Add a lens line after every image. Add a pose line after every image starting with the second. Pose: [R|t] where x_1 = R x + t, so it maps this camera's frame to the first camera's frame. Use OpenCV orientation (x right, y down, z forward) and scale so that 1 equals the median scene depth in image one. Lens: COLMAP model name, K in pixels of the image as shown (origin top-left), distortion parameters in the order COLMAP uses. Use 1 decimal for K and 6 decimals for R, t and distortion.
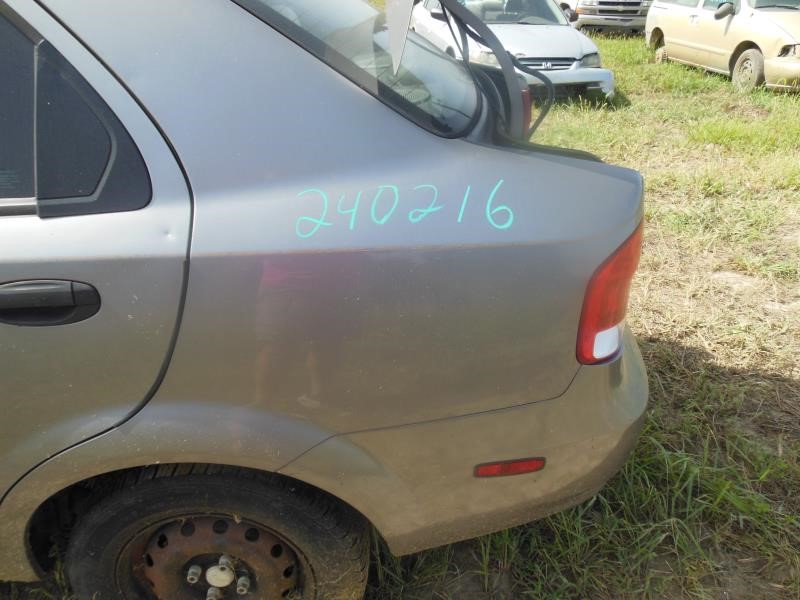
lens RADIAL K [[613.7, 0, 396.9], [0, 613.7, 302.3], [0, 0, 1]] dist [-0.025463, 0.076957]
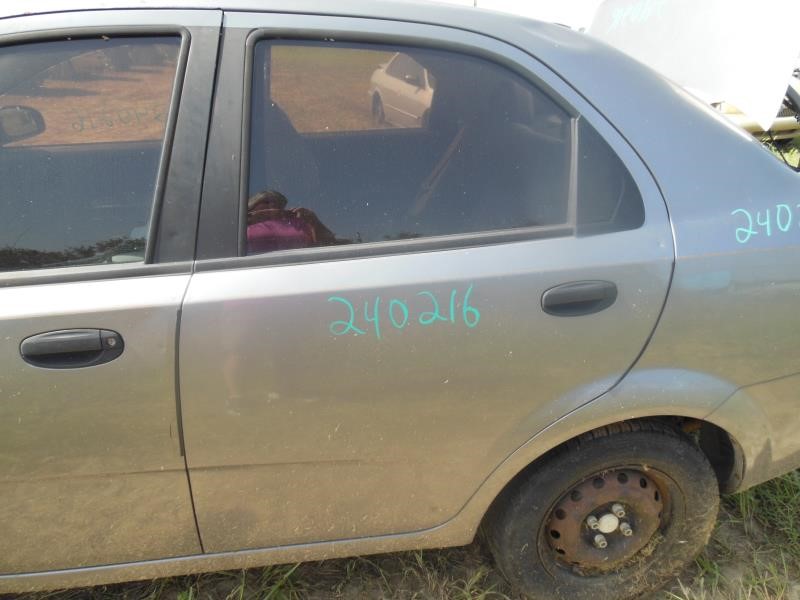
lens RADIAL K [[613.7, 0, 396.9], [0, 613.7, 302.3], [0, 0, 1]] dist [-0.025463, 0.076957]
pose [[0.988329, -0.064862, 0.137837, -0.905509], [0.076611, 0.993707, -0.081713, 0.069673], [-0.131669, 0.091319, 0.987079, -0.233561]]
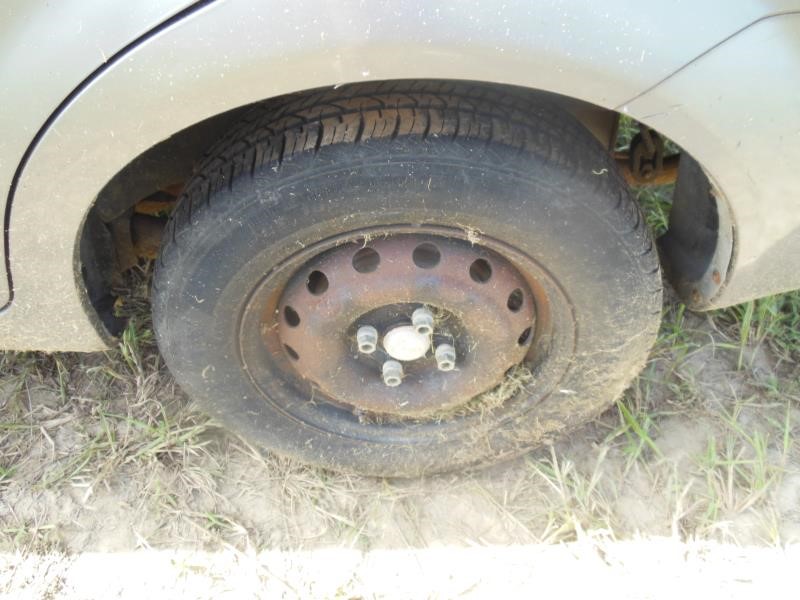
lens RADIAL K [[613.7, 0, 396.9], [0, 613.7, 302.3], [0, 0, 1]] dist [-0.025463, 0.076957]
pose [[0.999977, -0.005577, -0.003764, -0.312055], [0.006458, 0.952534, 0.304363, 0.240231], [0.001887, -0.304380, 0.952549, 0.469997]]
